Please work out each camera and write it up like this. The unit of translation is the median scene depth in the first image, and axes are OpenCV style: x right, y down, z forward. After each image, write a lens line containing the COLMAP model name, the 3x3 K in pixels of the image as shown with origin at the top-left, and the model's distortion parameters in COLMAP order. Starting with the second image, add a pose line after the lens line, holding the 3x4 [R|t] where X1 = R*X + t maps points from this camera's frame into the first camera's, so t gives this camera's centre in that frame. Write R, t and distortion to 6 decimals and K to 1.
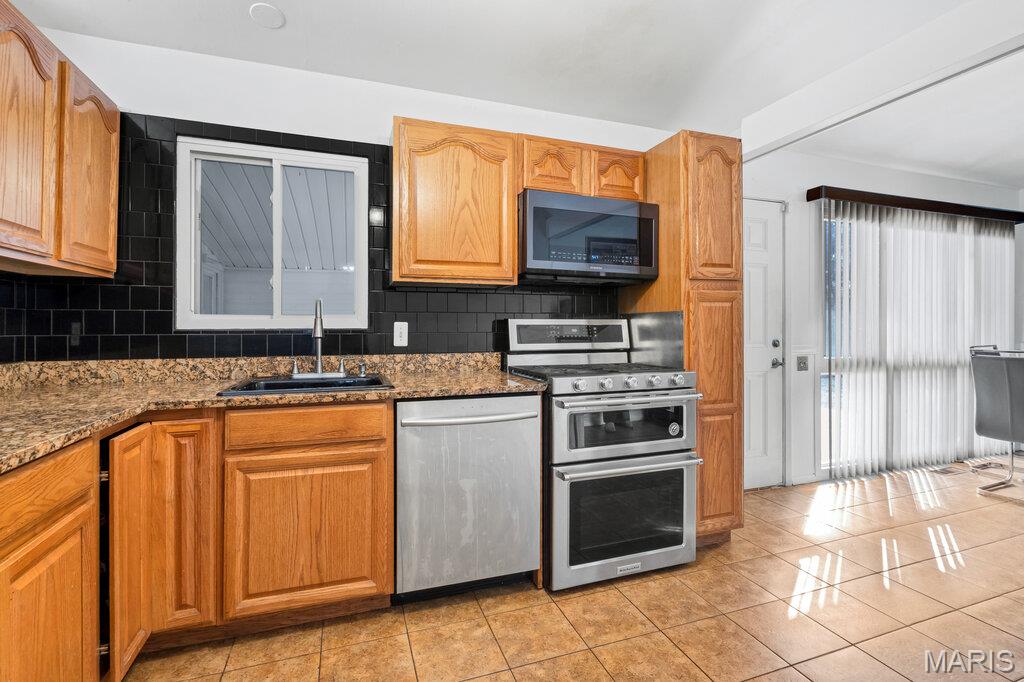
lens RADIAL K [[467.0, 0, 505.9], [0, 467.0, 326.5], [0, 0, 1]] dist [-0.003852, 0.000021]
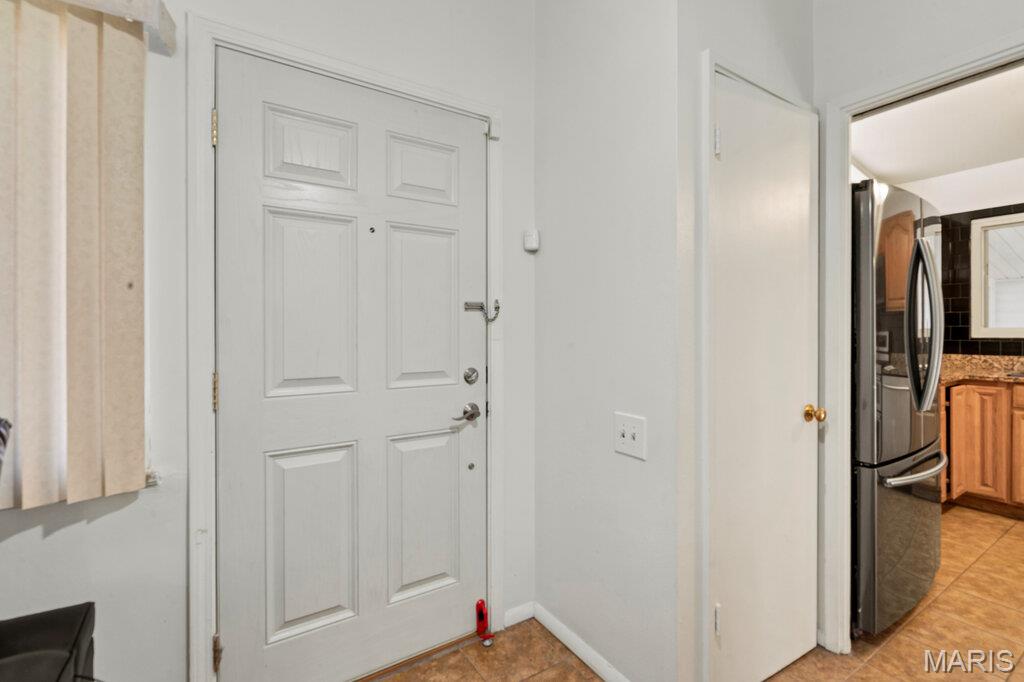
lens RADIAL K [[467.0, 0, 505.7], [0, 467.0, 331.5], [0, 0, 1]] dist [-0.003852, 0.000021]
pose [[0.232153, 0.001311, -0.972678, 0.665546], [0.008303, 0.999960, 0.003330, -0.043141], [0.972644, -0.008849, 0.232133, -1.279553]]
